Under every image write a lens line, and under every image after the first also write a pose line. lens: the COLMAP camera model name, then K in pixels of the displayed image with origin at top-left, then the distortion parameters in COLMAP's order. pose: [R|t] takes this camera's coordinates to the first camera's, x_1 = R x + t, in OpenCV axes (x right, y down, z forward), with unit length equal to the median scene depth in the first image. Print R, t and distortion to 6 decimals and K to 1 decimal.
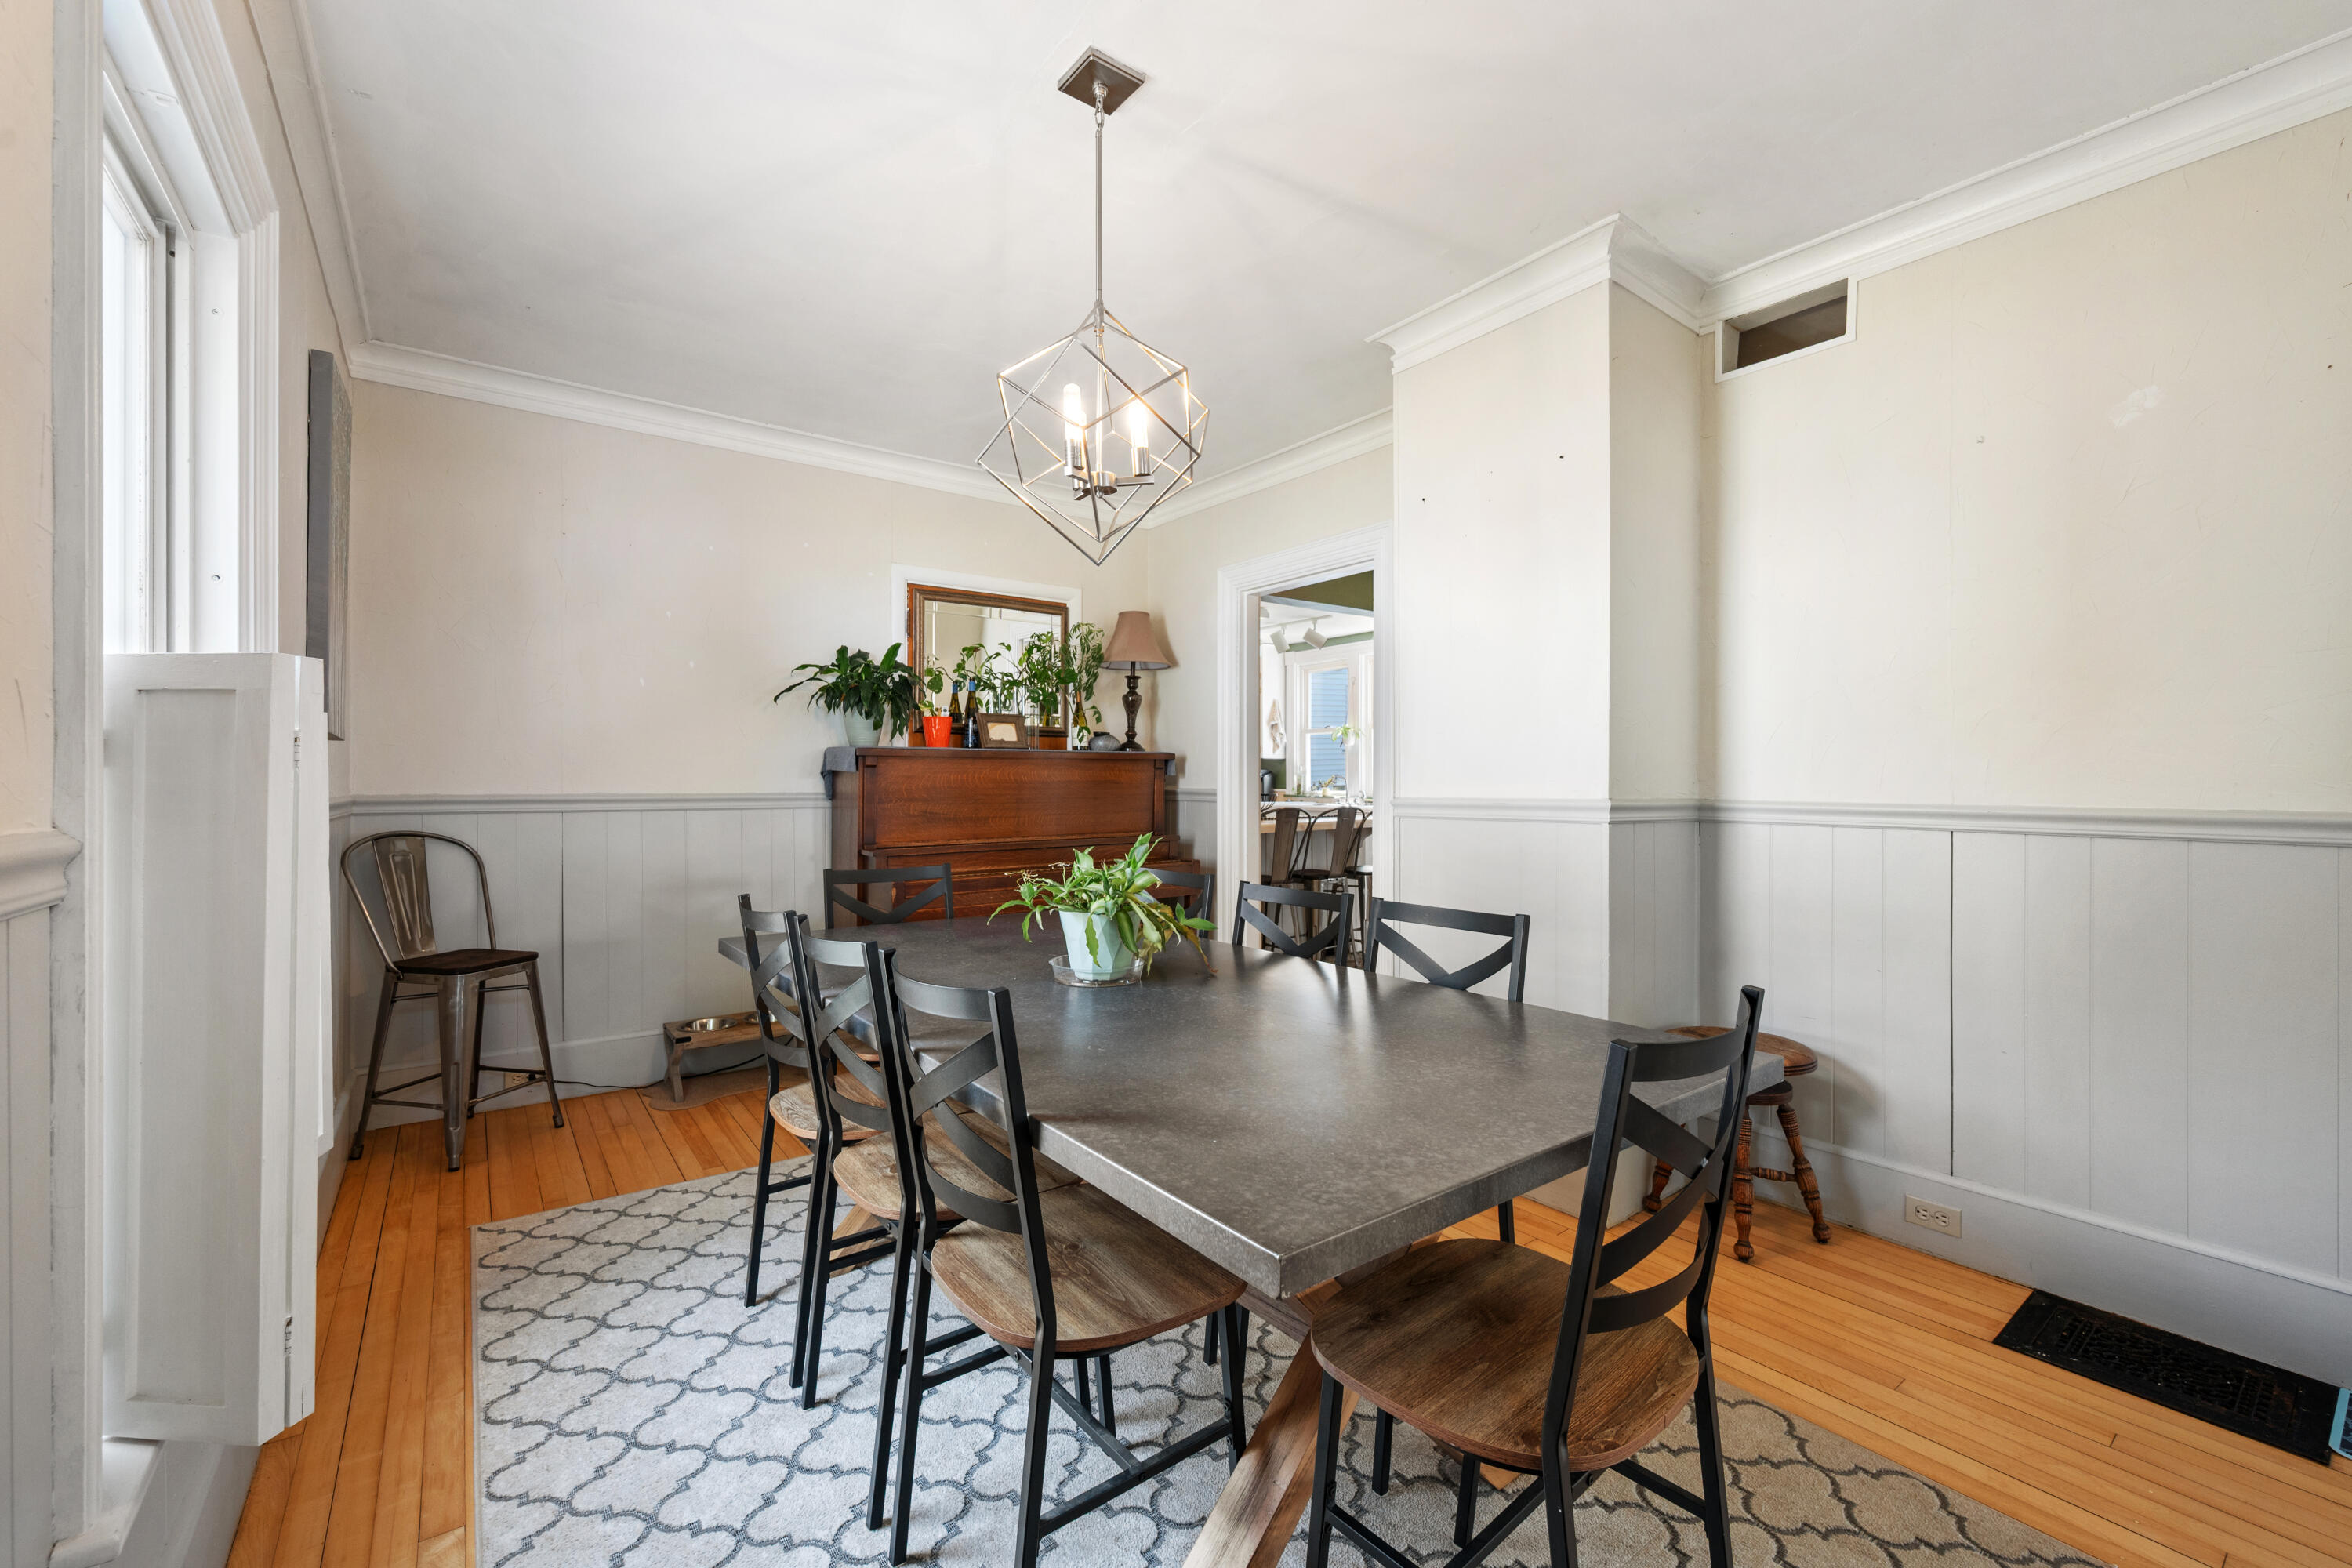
lens RADIAL K [[963.4, 0, 1181.3], [0, 963.4, 781.8], [0, 0, 1]] dist [0.001958, 0.000109]
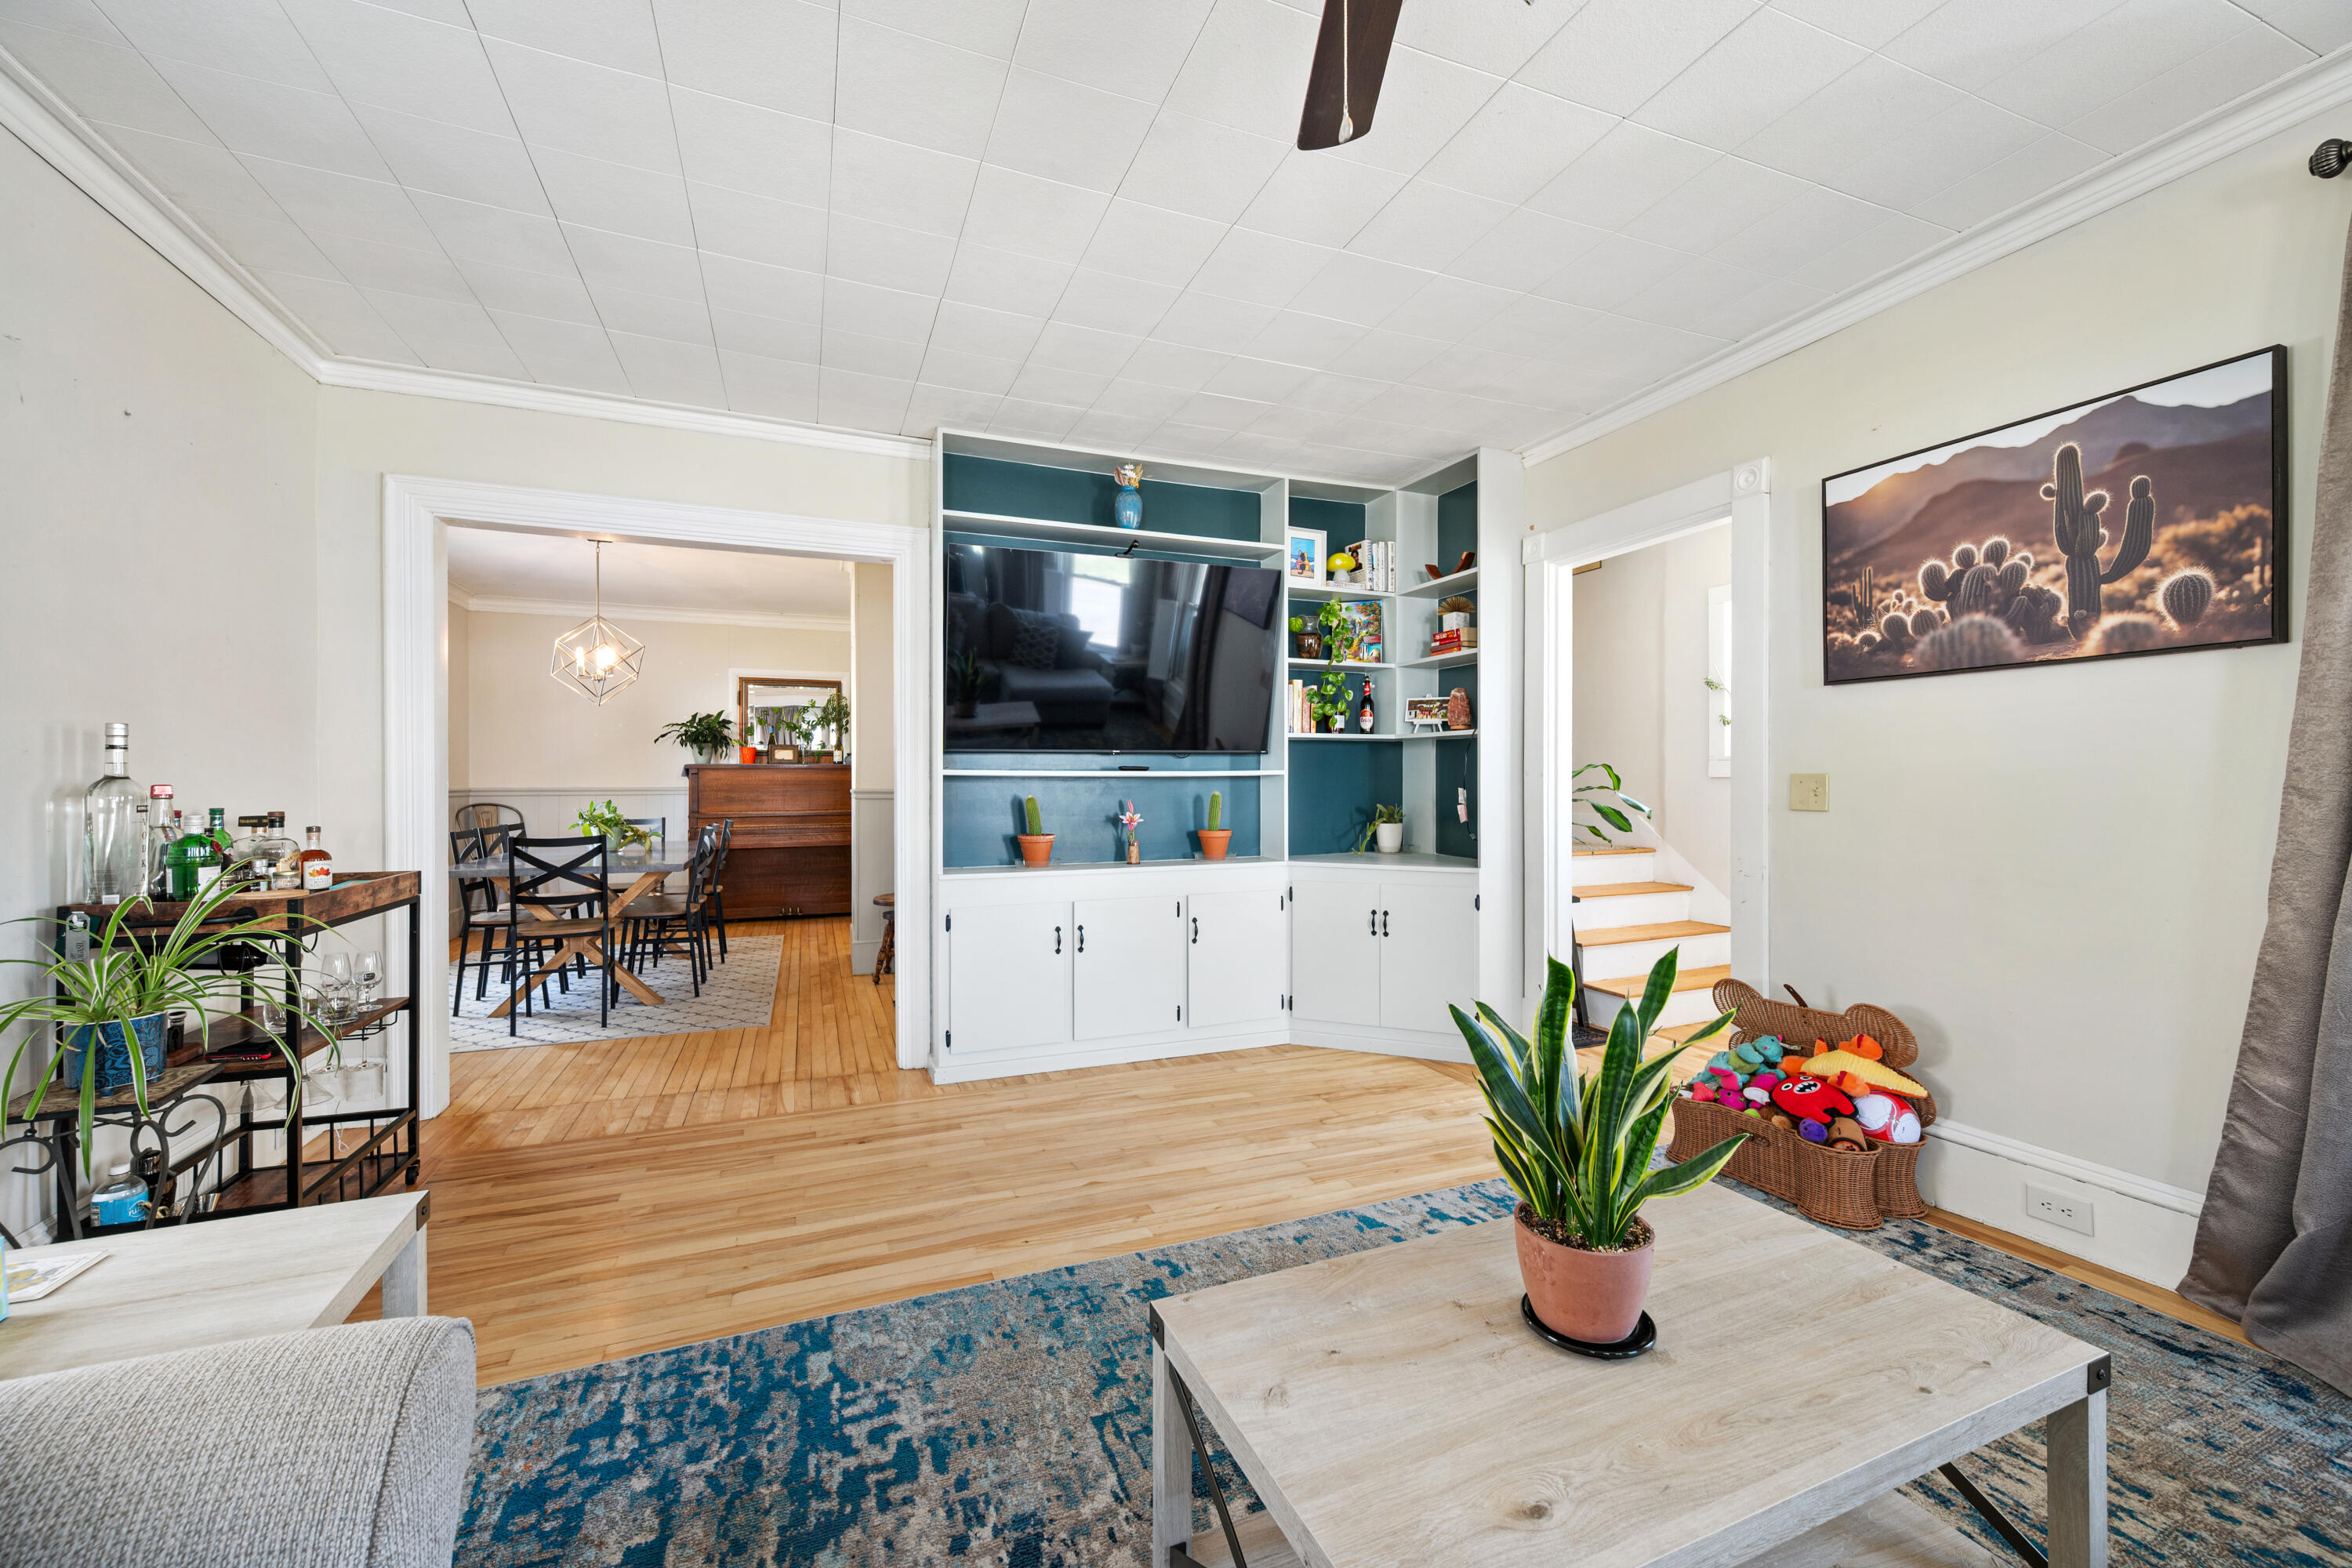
lens RADIAL K [[926.5, 0, 1170.3], [0, 926.5, 778.2], [0, 0, 1]] dist [-0.002466, 0.000109]
pose [[0.966469, -0.003734, -0.256756, 1.002106], [0.002683, 0.999987, -0.004445, 0.003821], [0.256769, 0.003607, 0.966466, -0.543221]]
